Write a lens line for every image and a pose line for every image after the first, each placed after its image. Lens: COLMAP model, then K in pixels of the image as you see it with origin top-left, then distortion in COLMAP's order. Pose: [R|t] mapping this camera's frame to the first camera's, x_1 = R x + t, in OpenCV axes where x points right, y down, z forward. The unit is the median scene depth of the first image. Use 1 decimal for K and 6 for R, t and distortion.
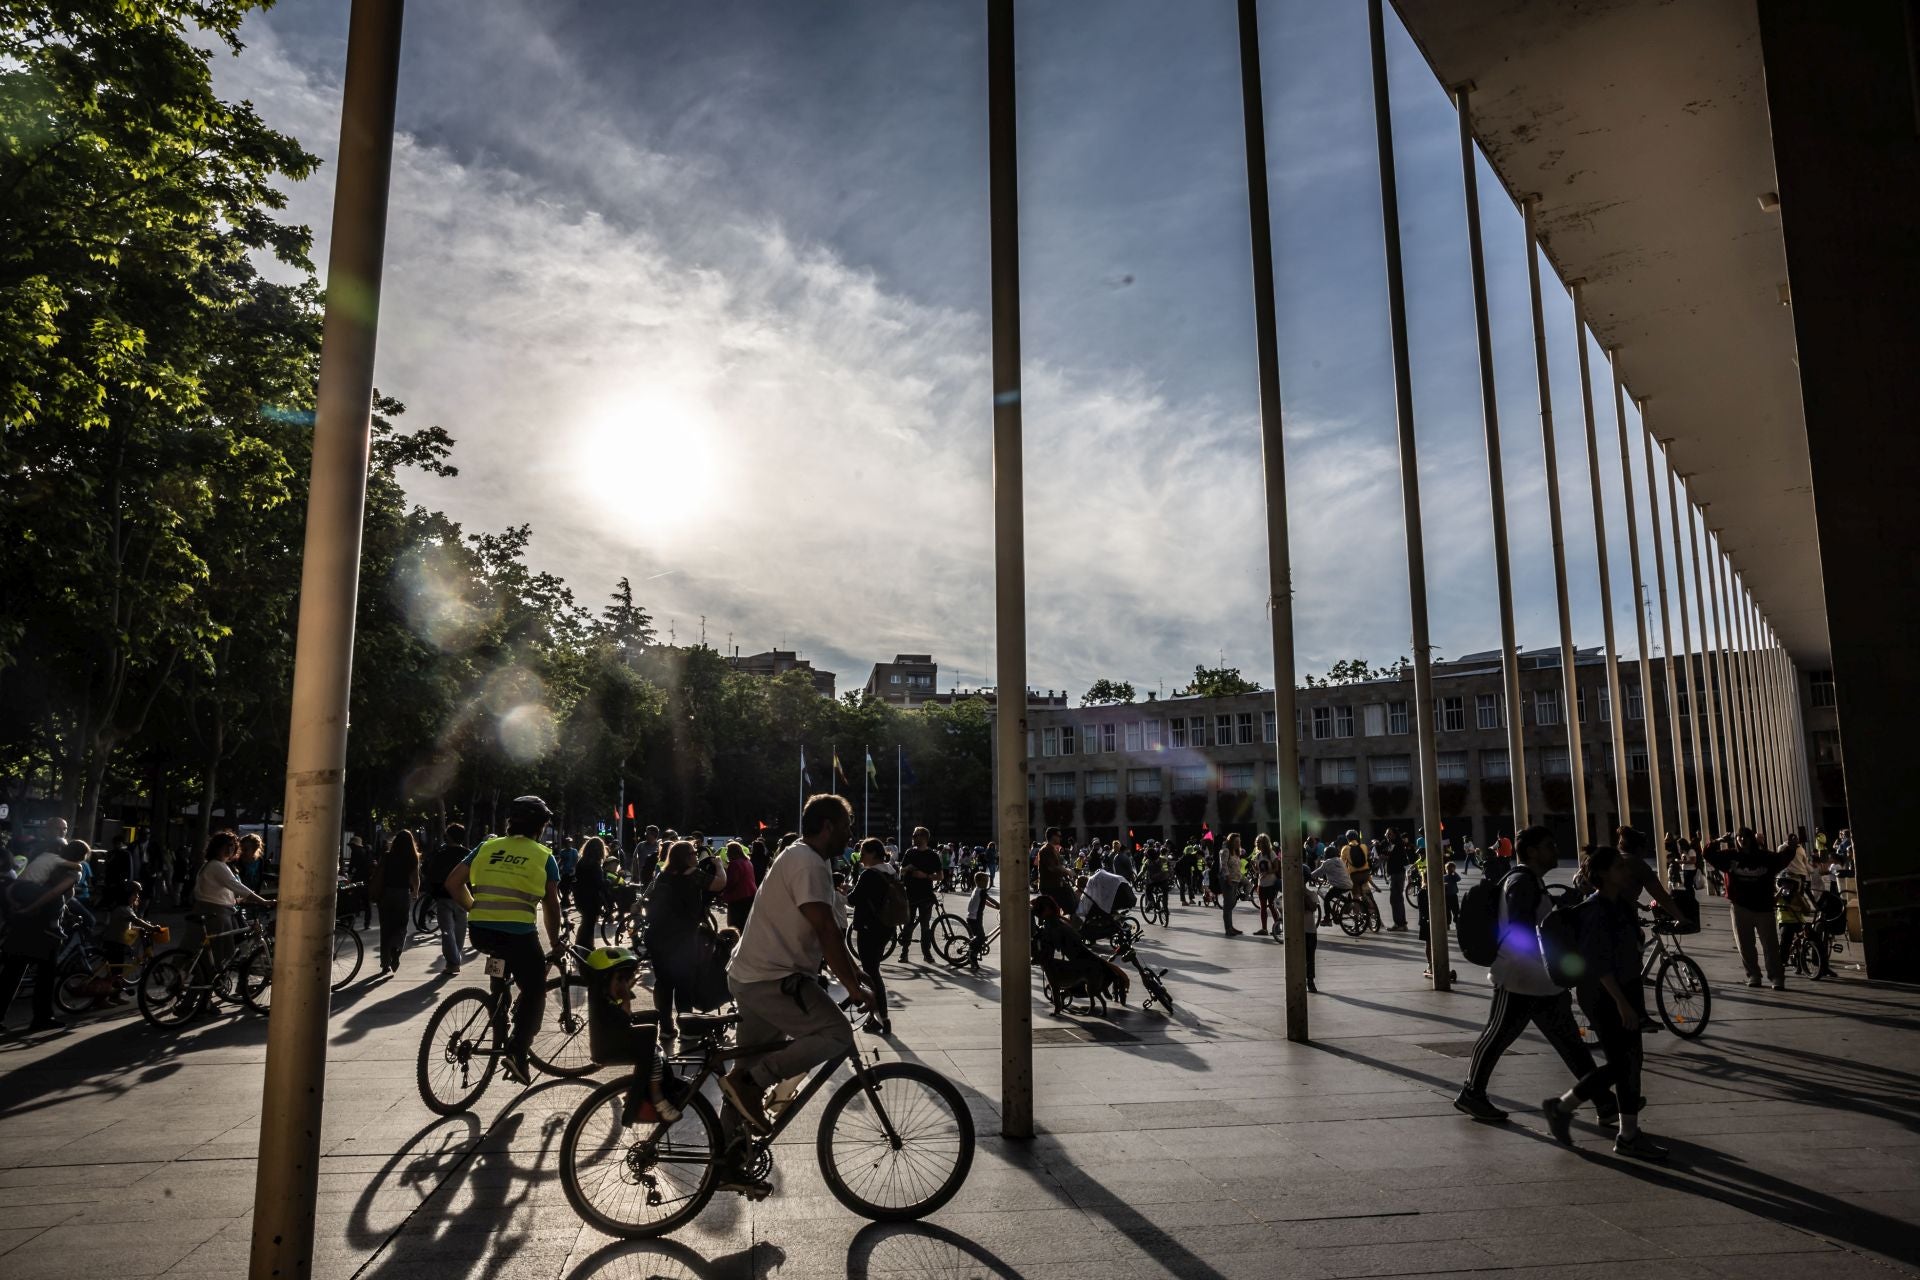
lens RADIAL K [[1376.9, 0, 965.8], [0, 1376.9, 619.2], [0, 0, 1]] dist [-0.052453, 0.112064]
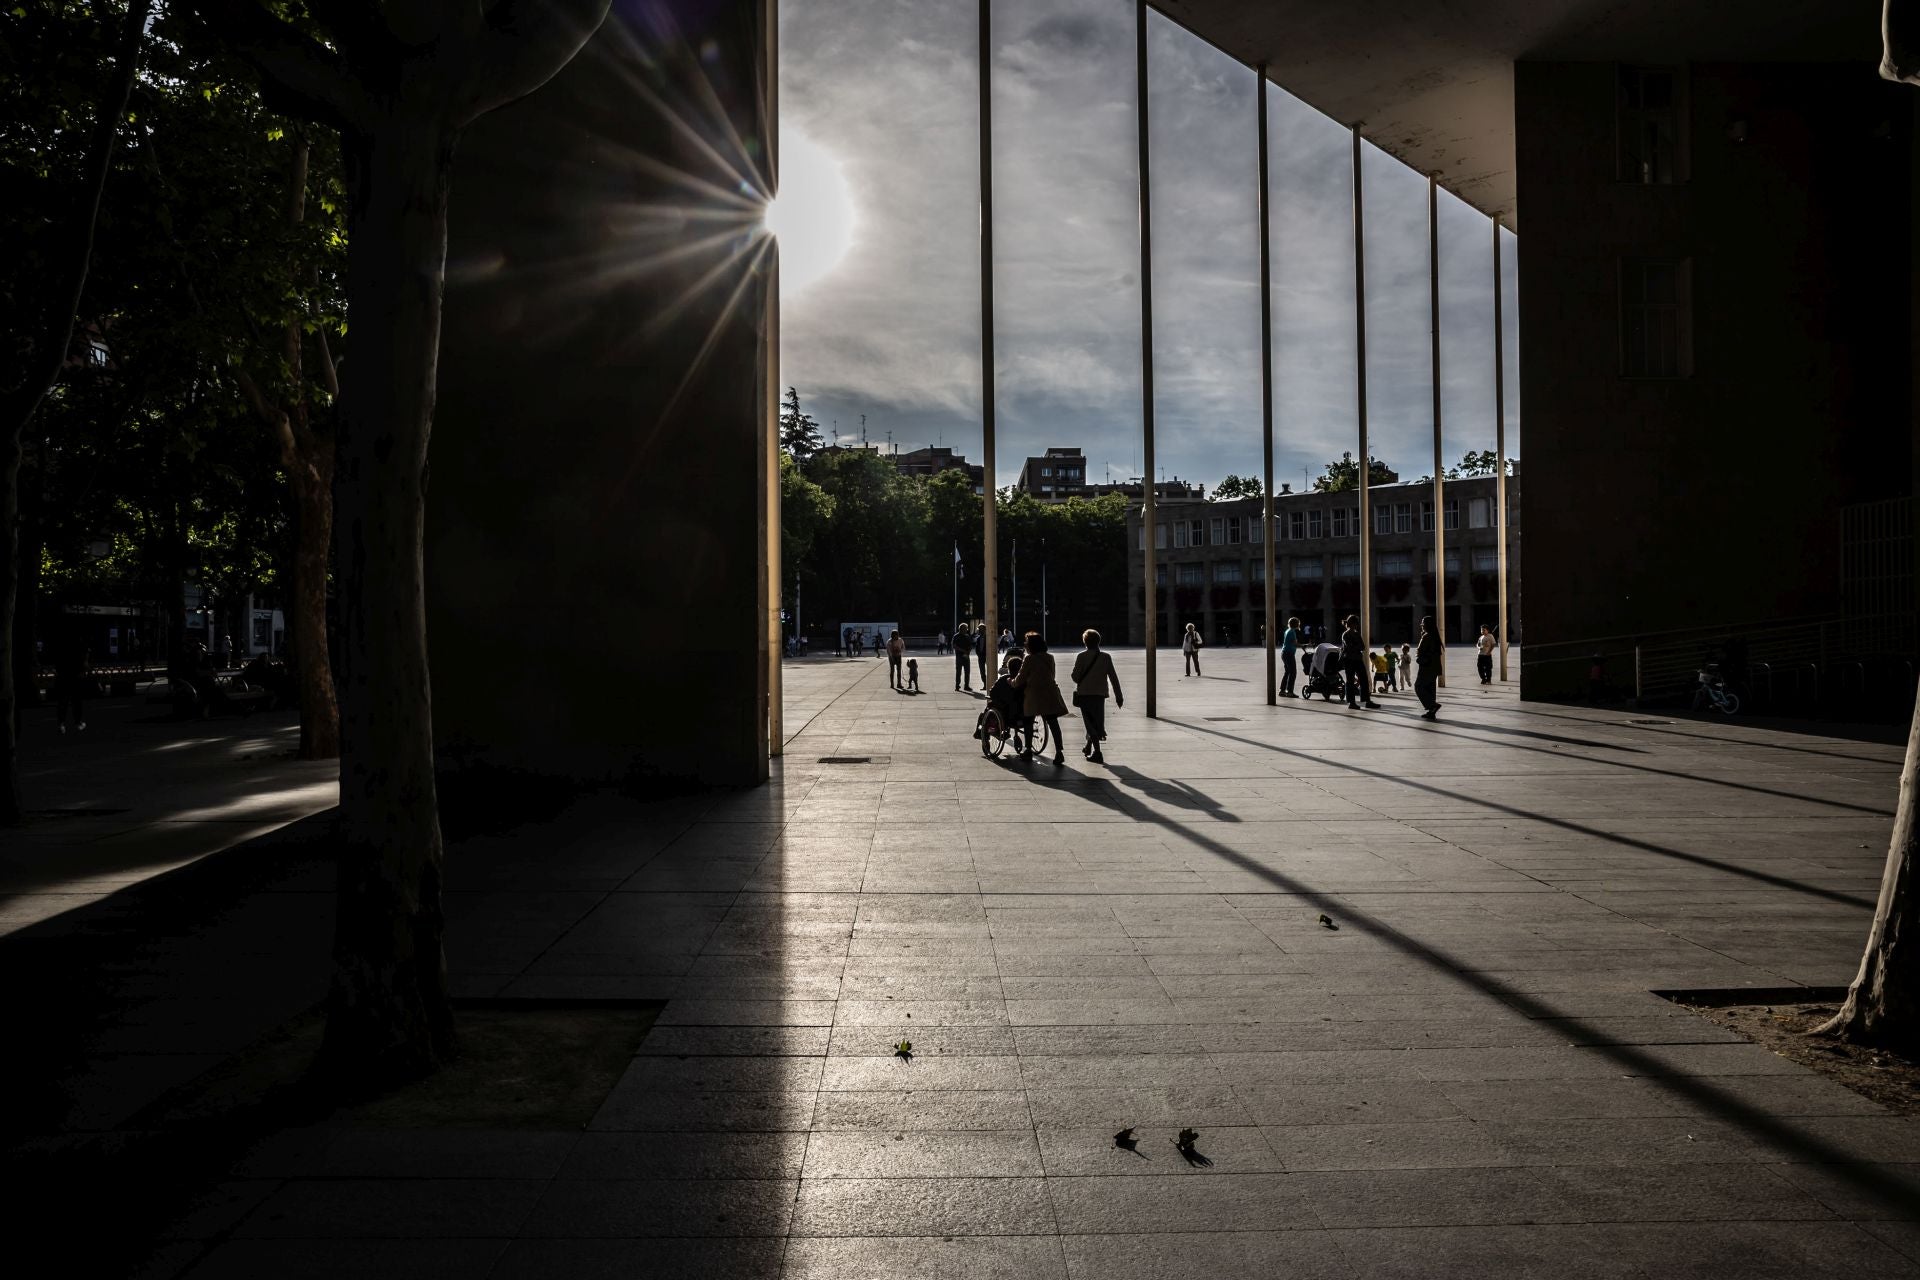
lens RADIAL K [[2204.0, 0, 960.0], [0, 2204.0, 640.0], [0, 0, 1]] dist [-0.000268, 0.005284]
pose [[0.990526, -0.003742, -0.137273, 0.129257], [0.025653, 0.987074, 0.158198, -0.111496], [0.134907, -0.160220, 0.977819, -0.762628]]
